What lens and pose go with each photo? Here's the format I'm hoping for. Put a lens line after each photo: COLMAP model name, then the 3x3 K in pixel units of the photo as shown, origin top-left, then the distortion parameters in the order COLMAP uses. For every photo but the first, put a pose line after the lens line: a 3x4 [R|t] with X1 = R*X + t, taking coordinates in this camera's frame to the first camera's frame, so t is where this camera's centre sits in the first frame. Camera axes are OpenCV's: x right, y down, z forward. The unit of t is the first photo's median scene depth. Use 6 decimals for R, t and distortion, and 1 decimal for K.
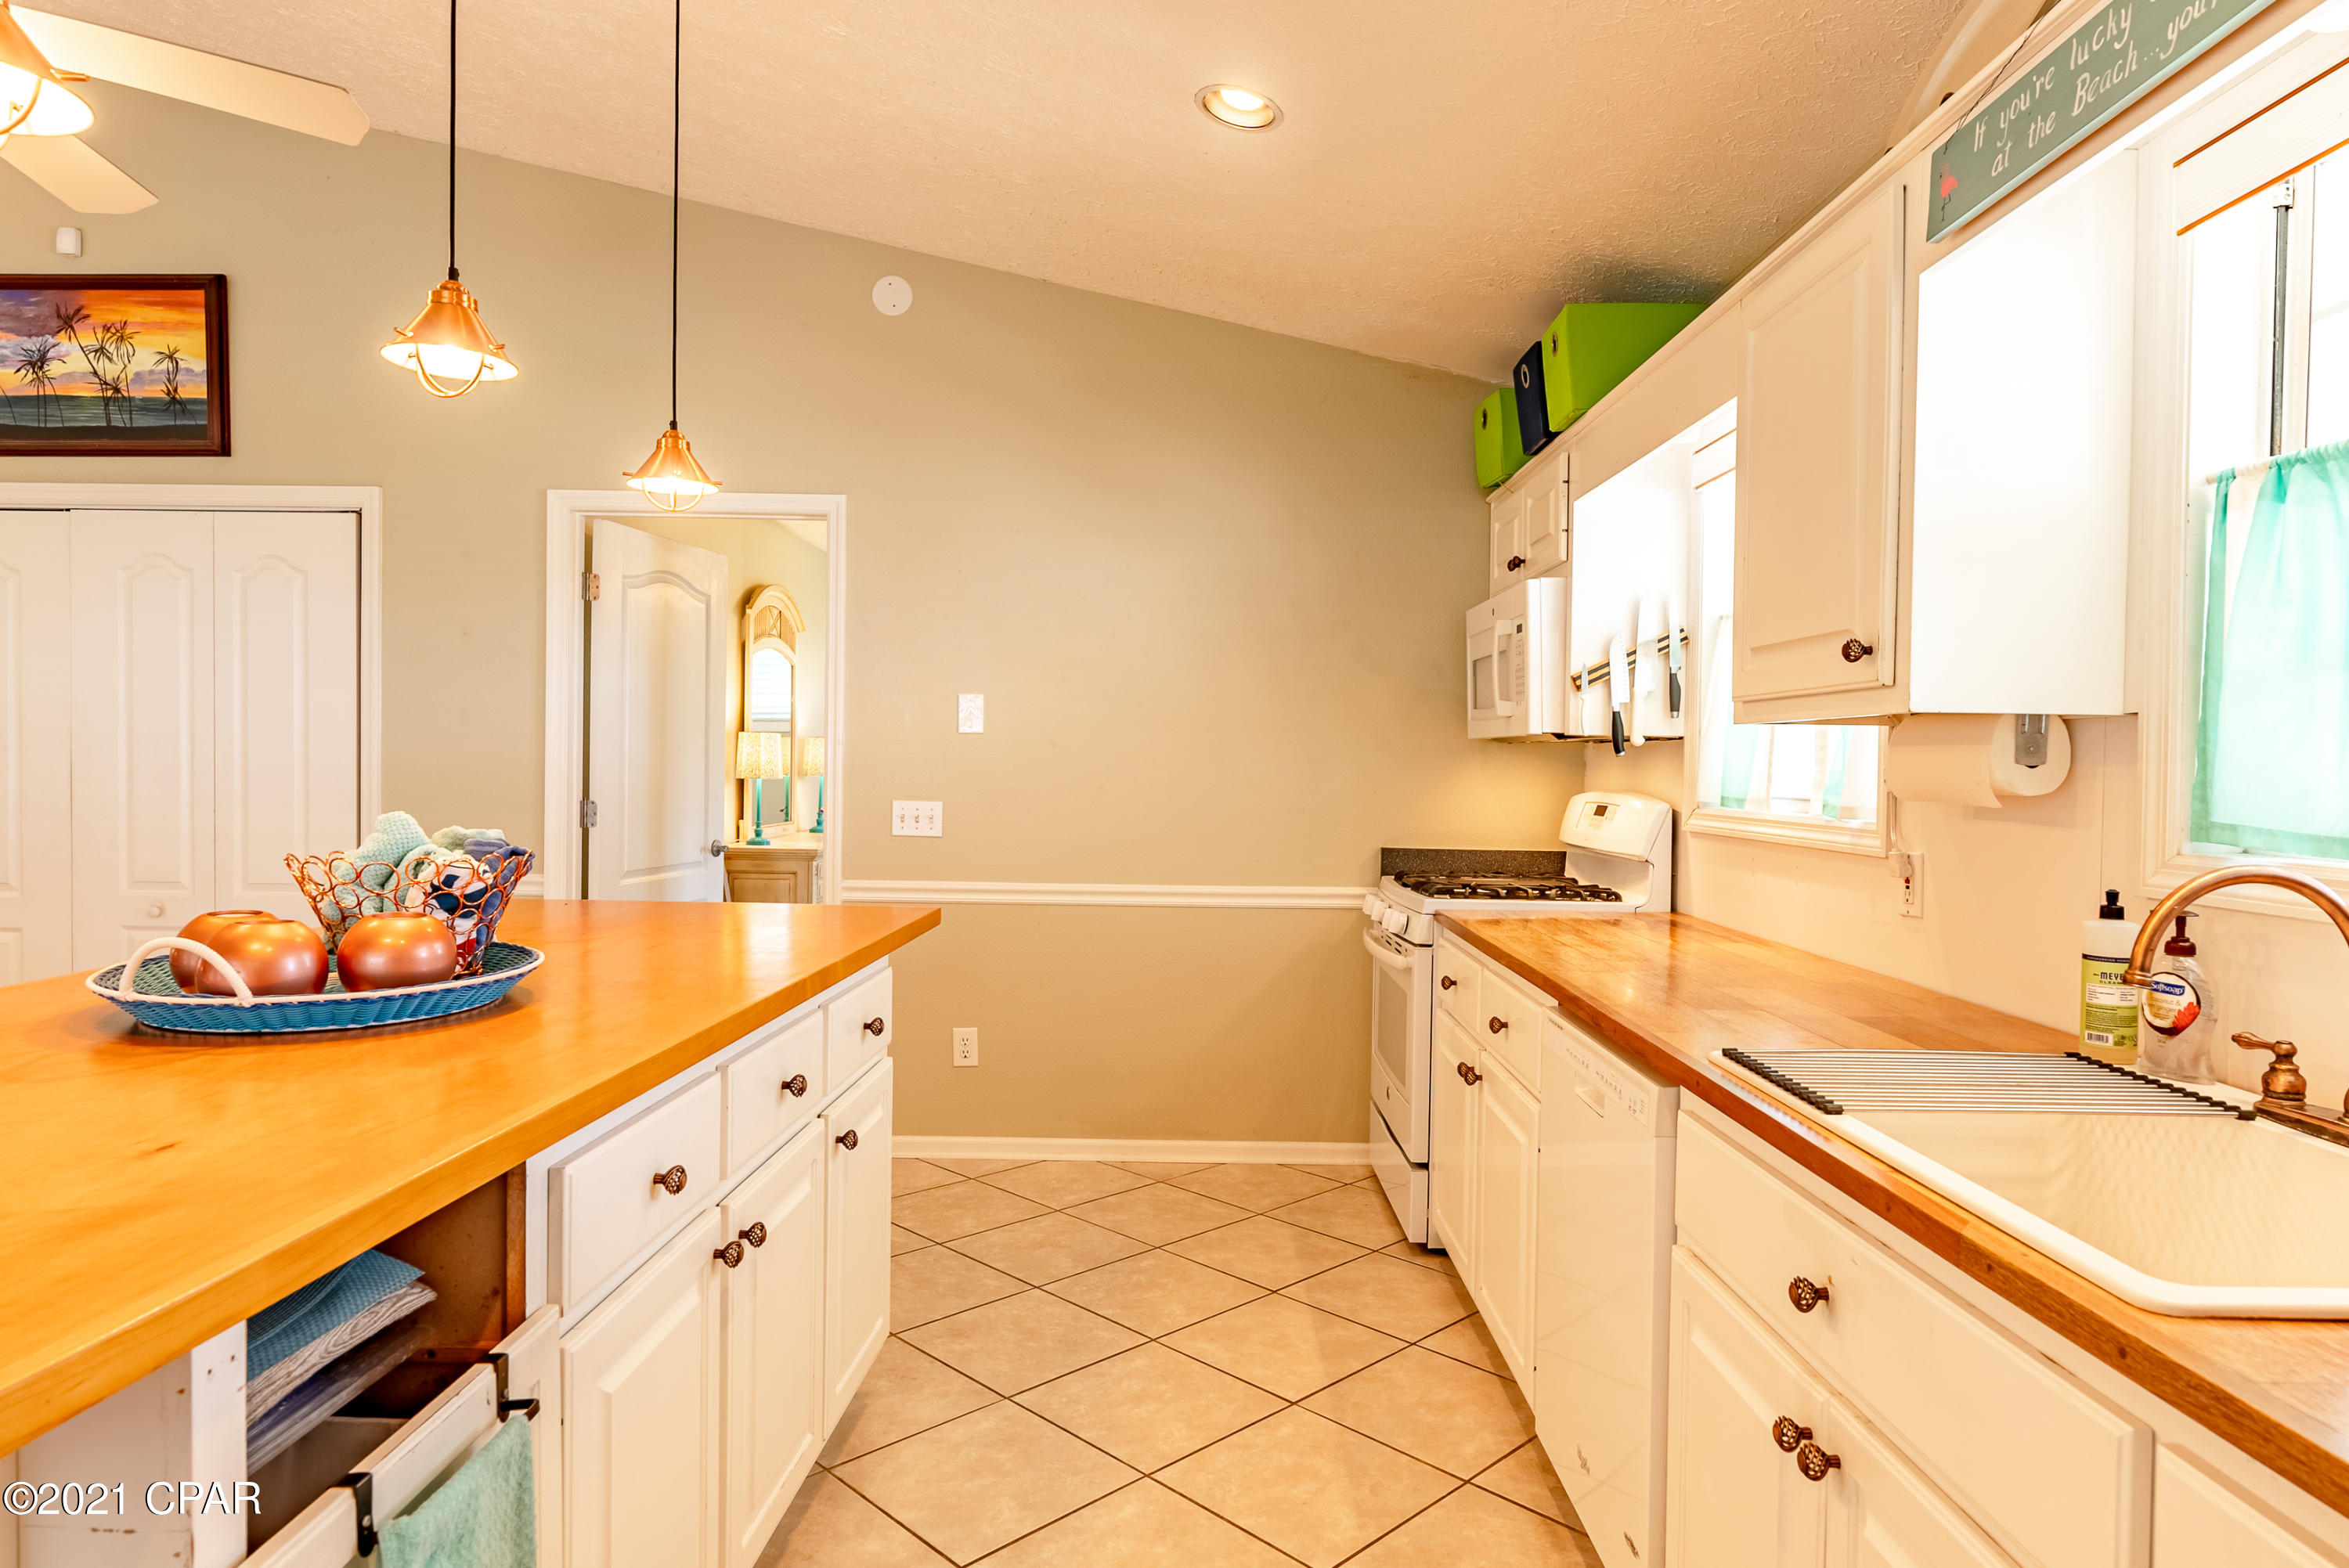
lens RADIAL K [[1374.5, 0, 1174.5], [0, 1374.5, 784.0], [0, 0, 1]] dist [-0.001977, -0.000065]
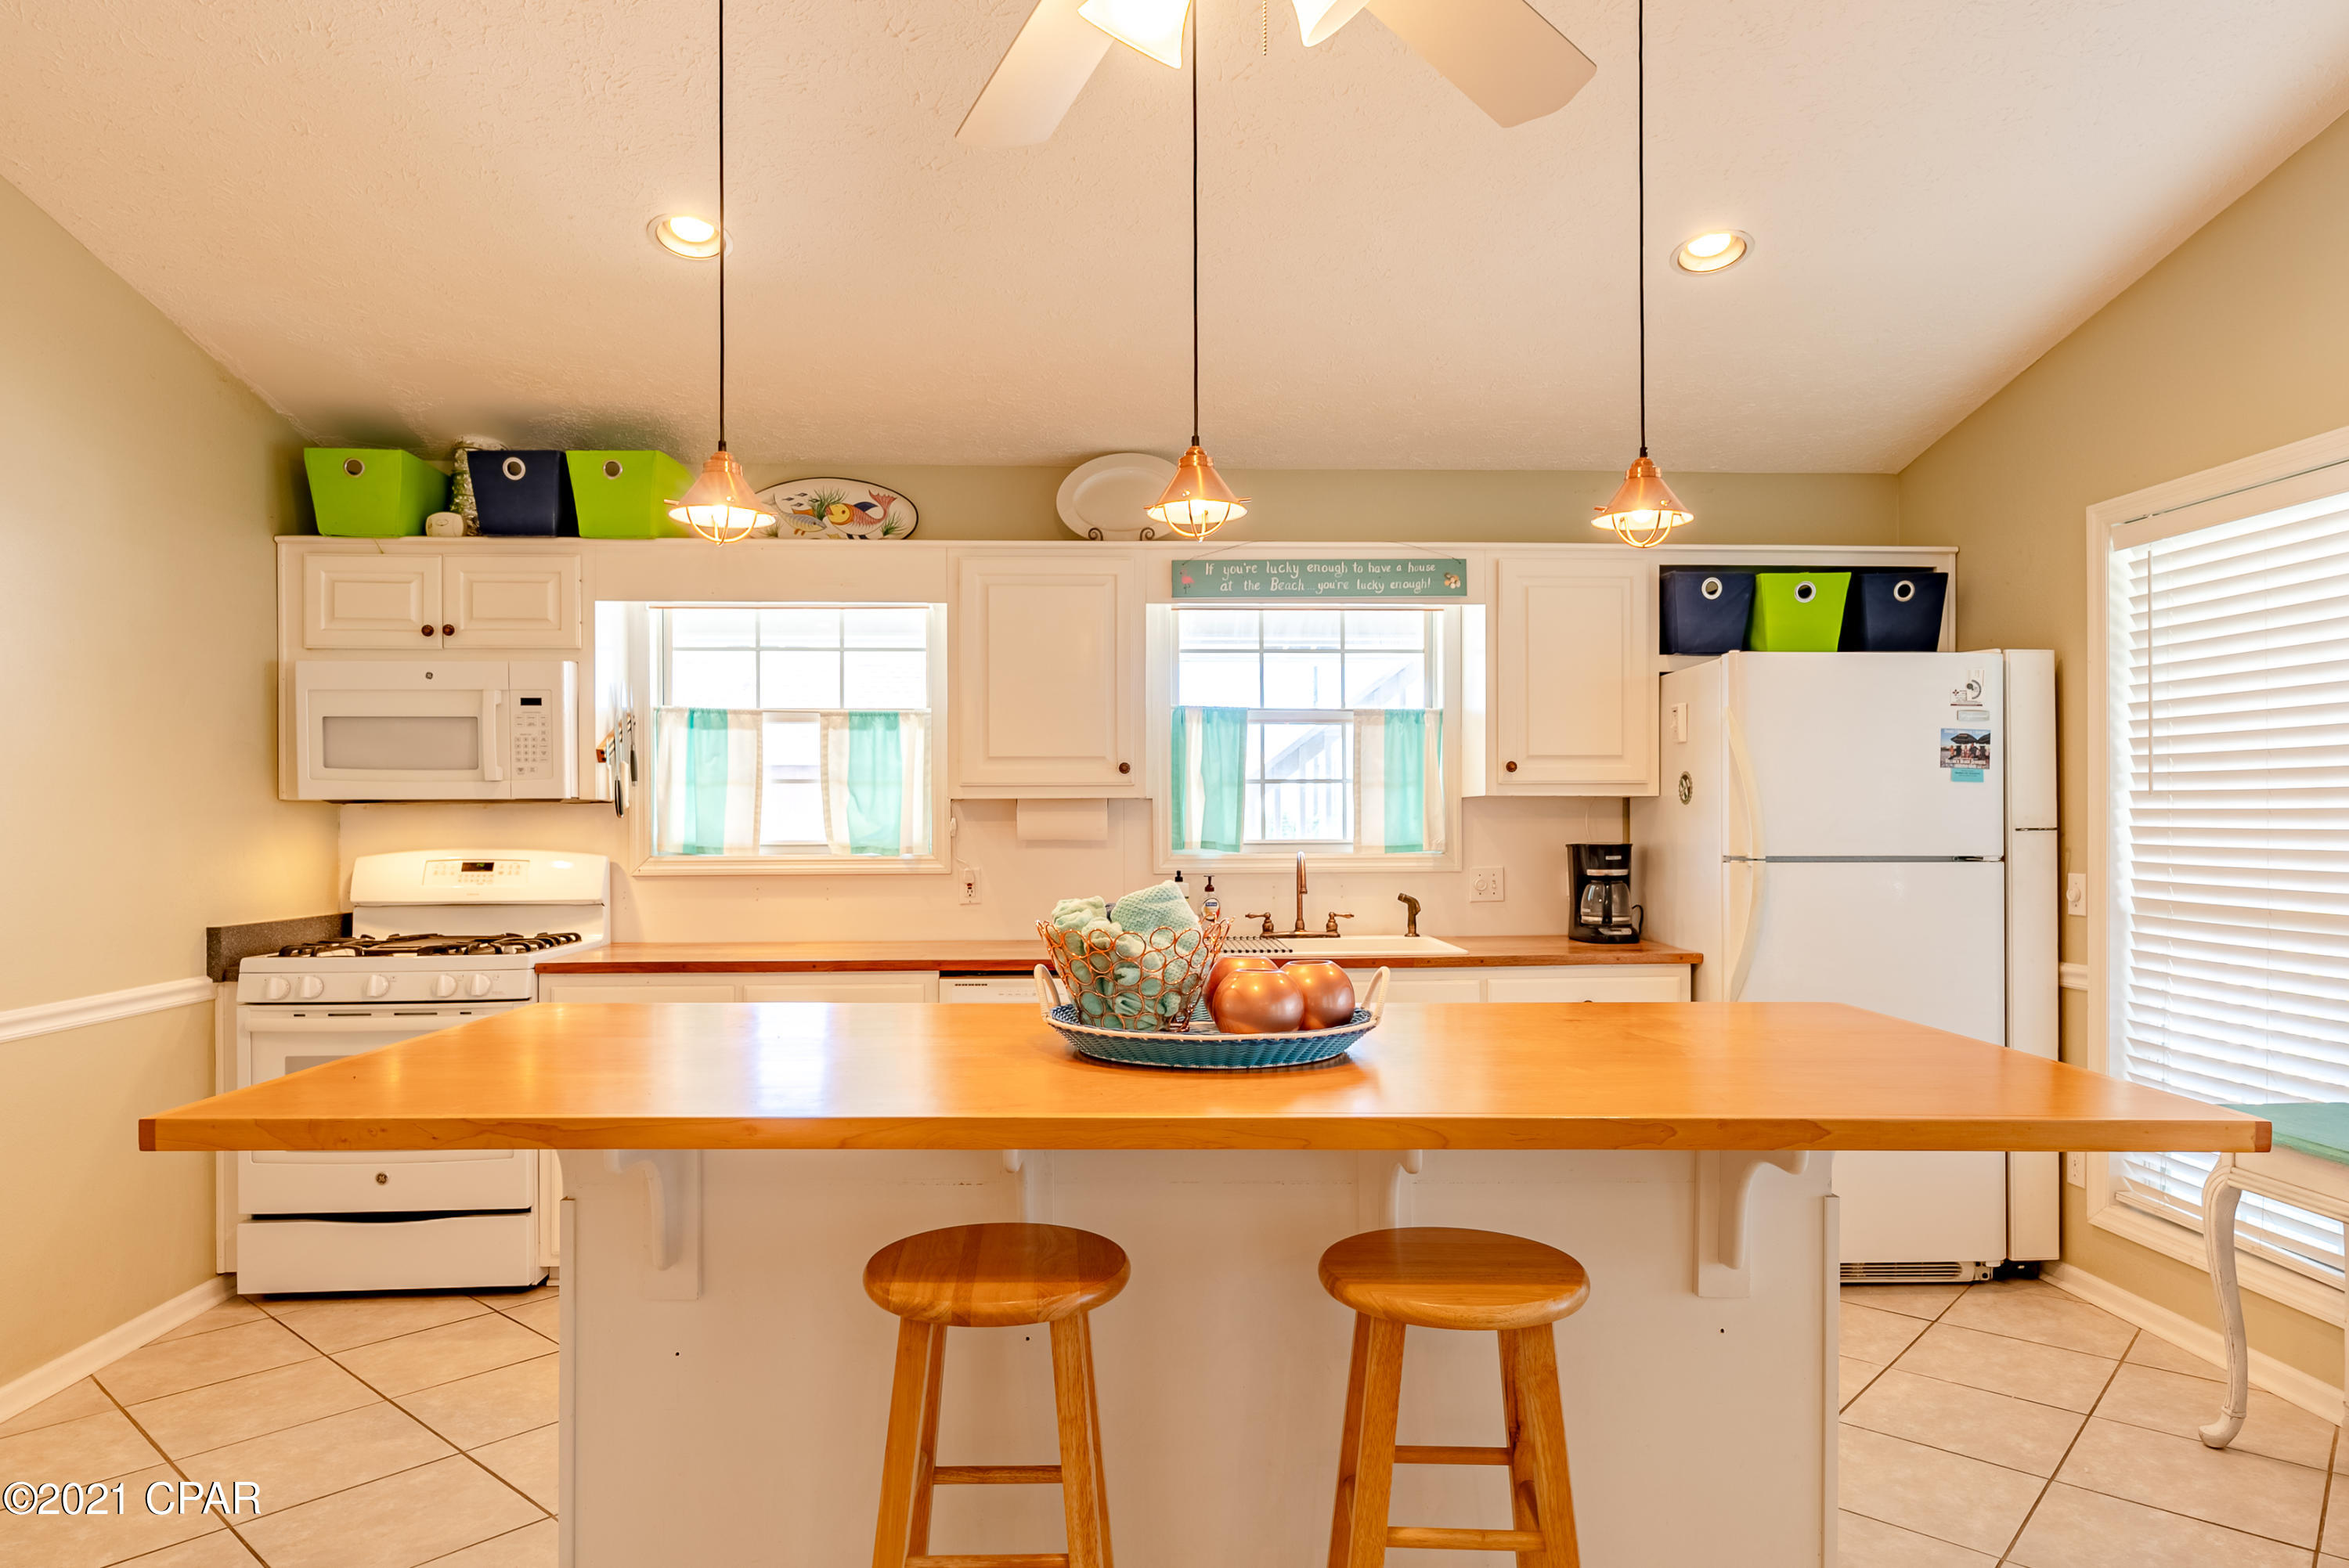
lens RADIAL K [[1420.7, 0, 1187.9], [0, 1420.7, 826.1], [0, 0, 1]] dist [-0.006540, -0.000881]
pose [[-0.061205, -0.019922, 0.997926, -0.984519], [0.018770, 0.999601, 0.021107, -0.029979], [-0.997949, 0.020023, -0.060806, 0.594273]]
